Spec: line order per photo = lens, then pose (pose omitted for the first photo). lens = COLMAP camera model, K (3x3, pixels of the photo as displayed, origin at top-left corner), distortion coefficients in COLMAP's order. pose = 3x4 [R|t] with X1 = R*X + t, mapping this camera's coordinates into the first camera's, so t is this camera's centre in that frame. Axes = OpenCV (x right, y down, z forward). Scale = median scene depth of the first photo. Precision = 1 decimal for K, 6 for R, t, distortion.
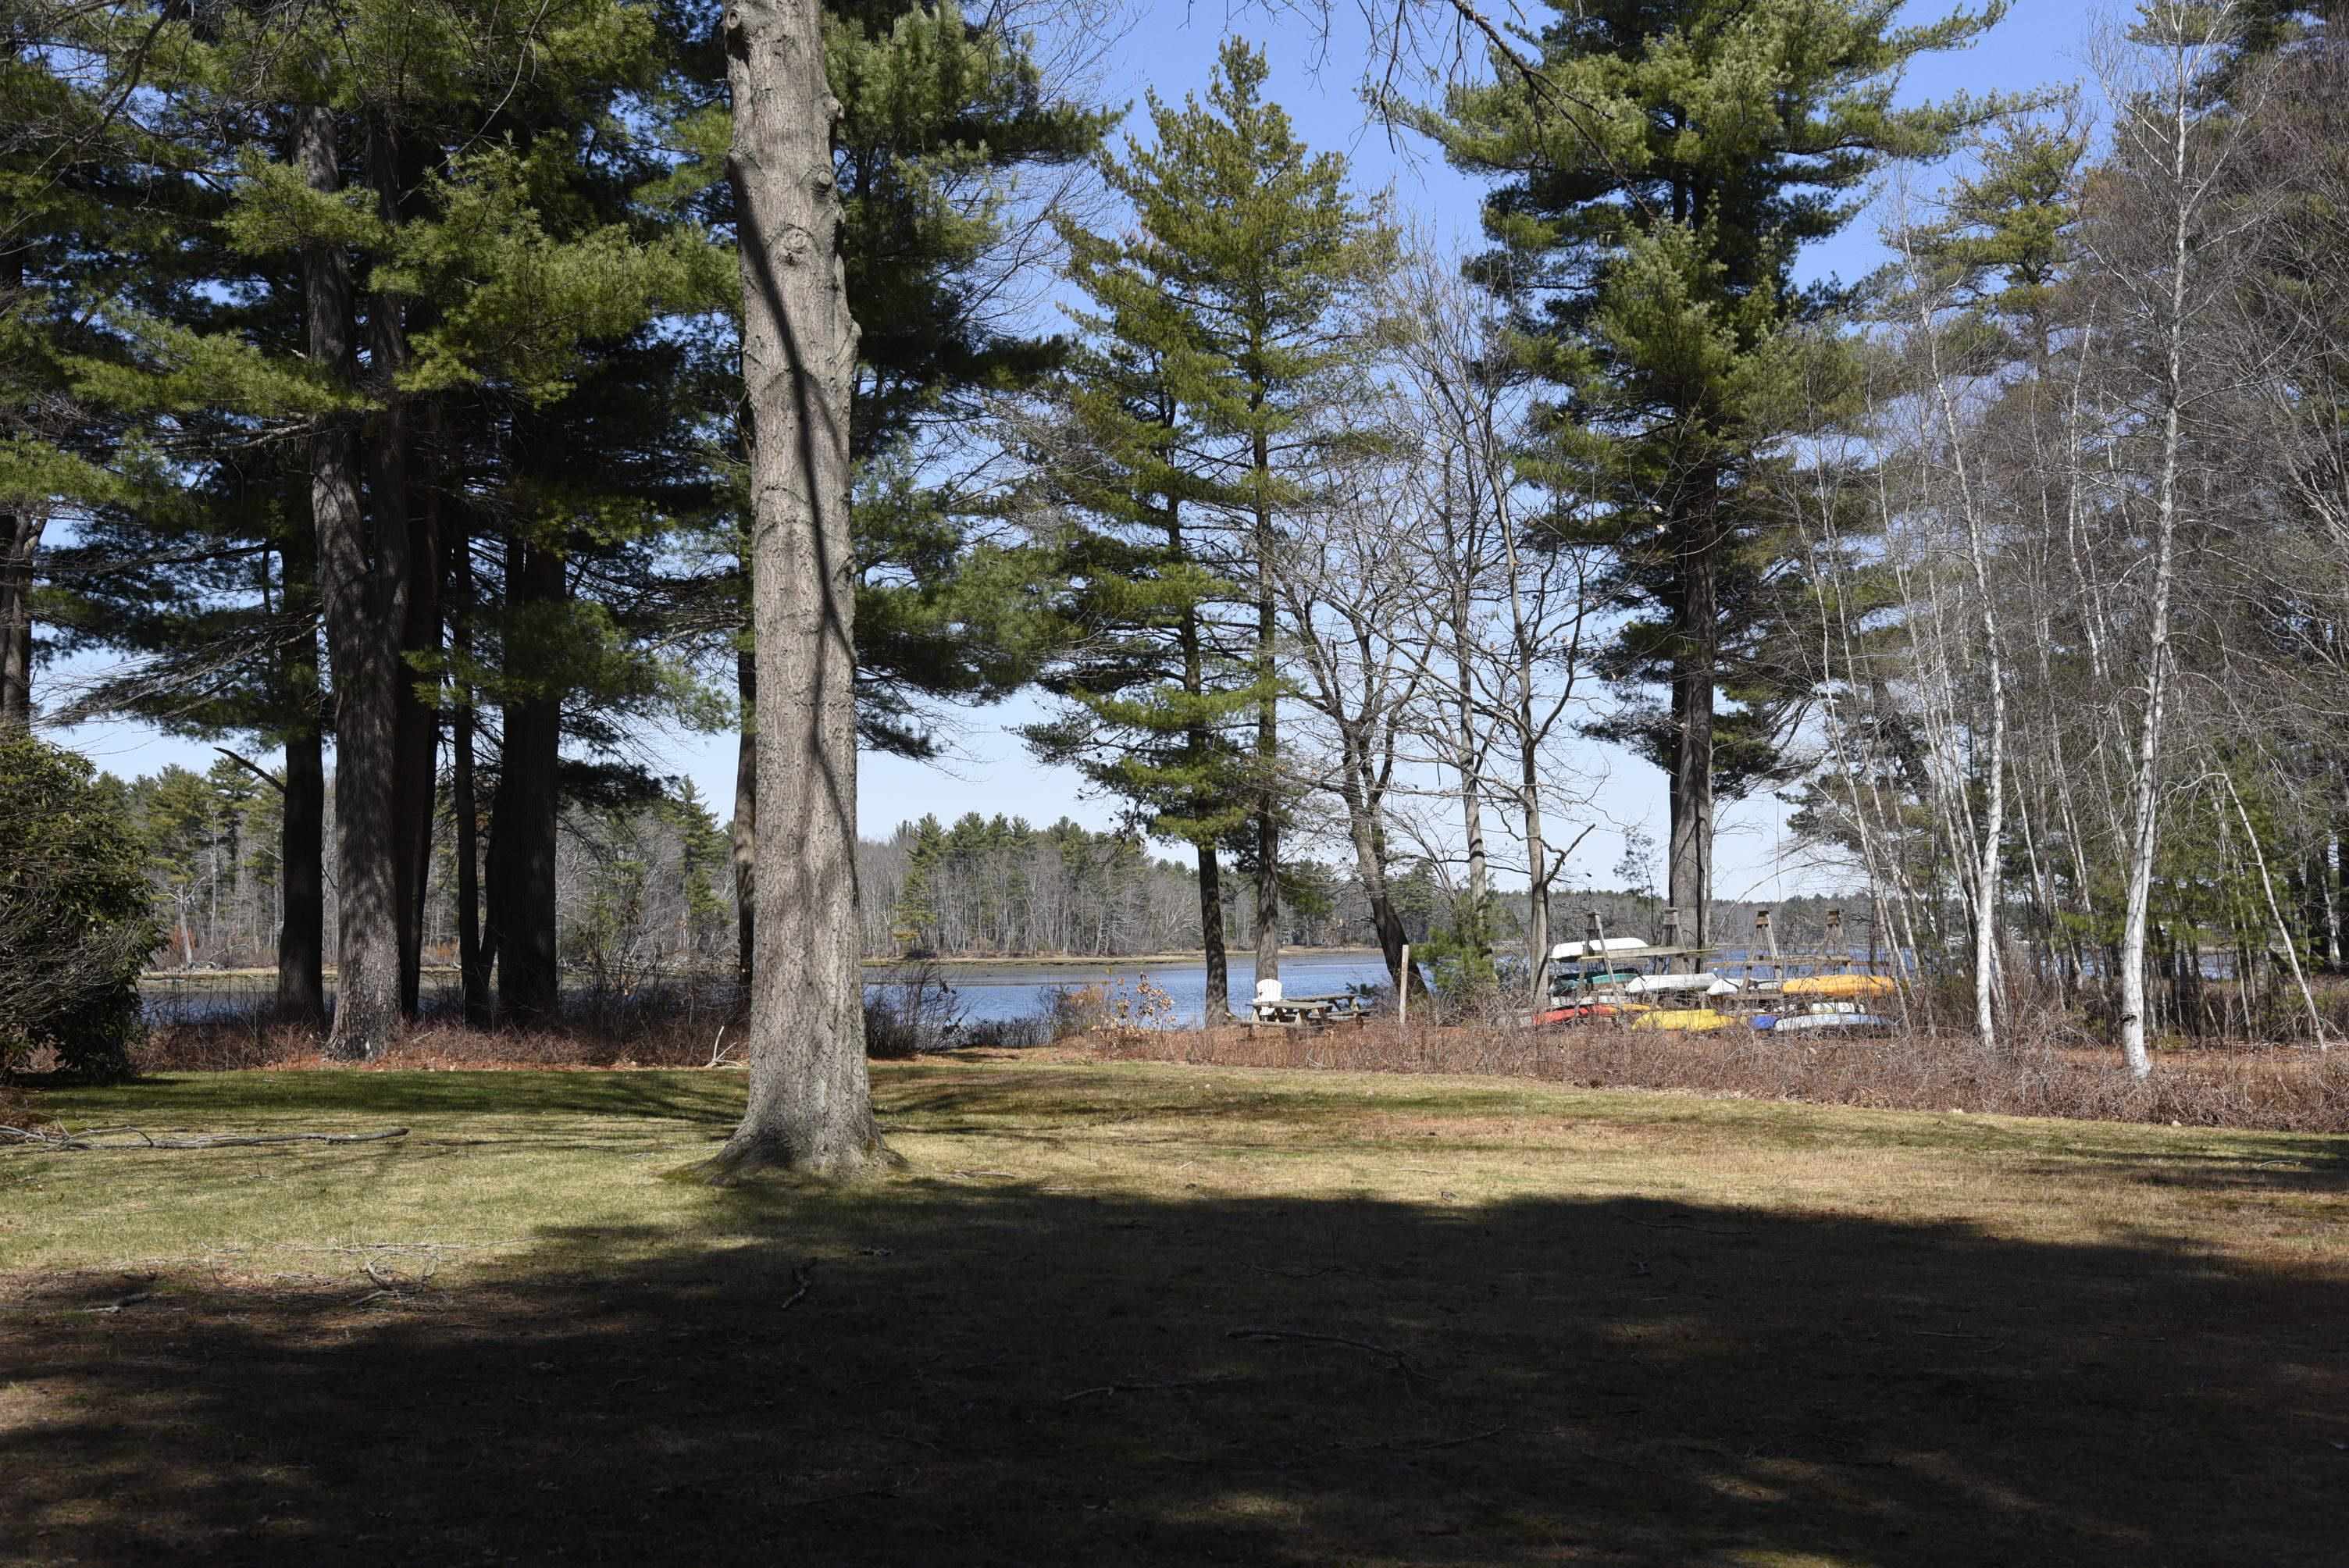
lens RADIAL K [[3125.7, 0, 1174.5], [0, 3125.7, 784.0], [0, 0, 1]] dist [0.153567, 0.000771]
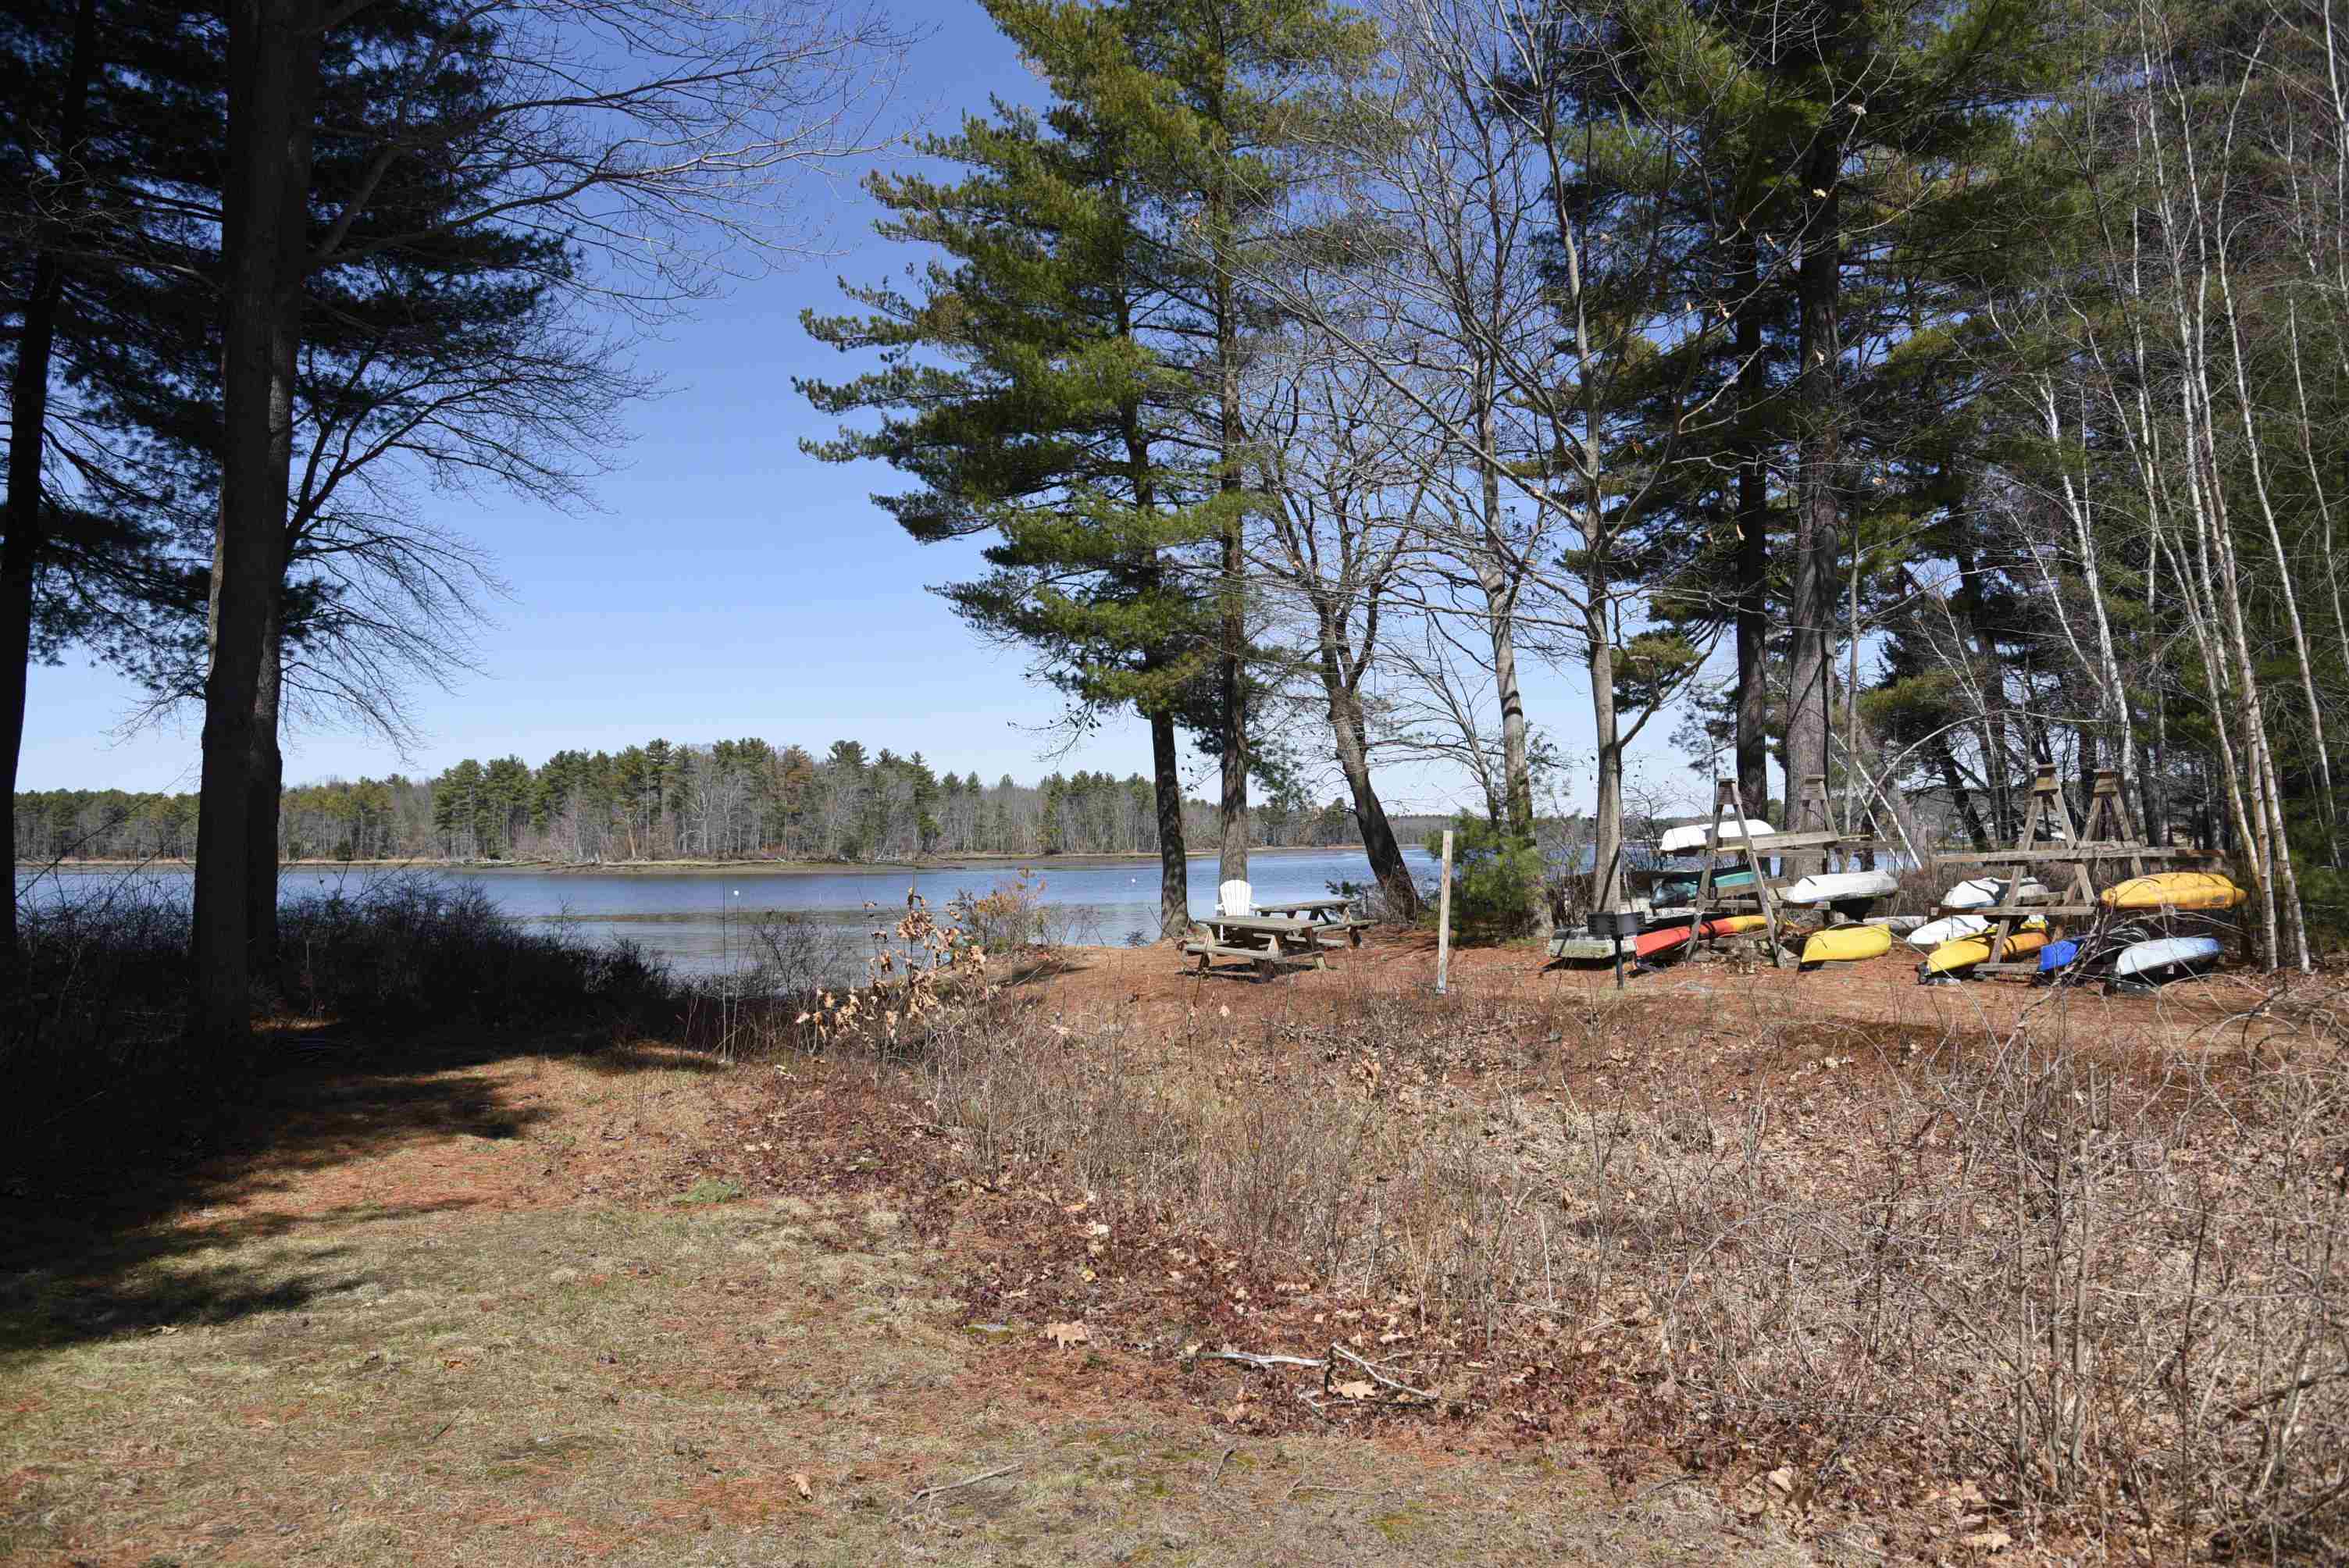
lens RADIAL K [[1613.8, 0, 1174.5], [0, 1613.8, 784.0], [0, 0, 1]] dist [-0.074801, -0.001817]
pose [[0.999778, -0.006497, -0.020021, 0.020822], [0.006742, 0.999903, 0.012220, 0.029622], [0.019940, -0.012352, 0.999725, 0.532831]]
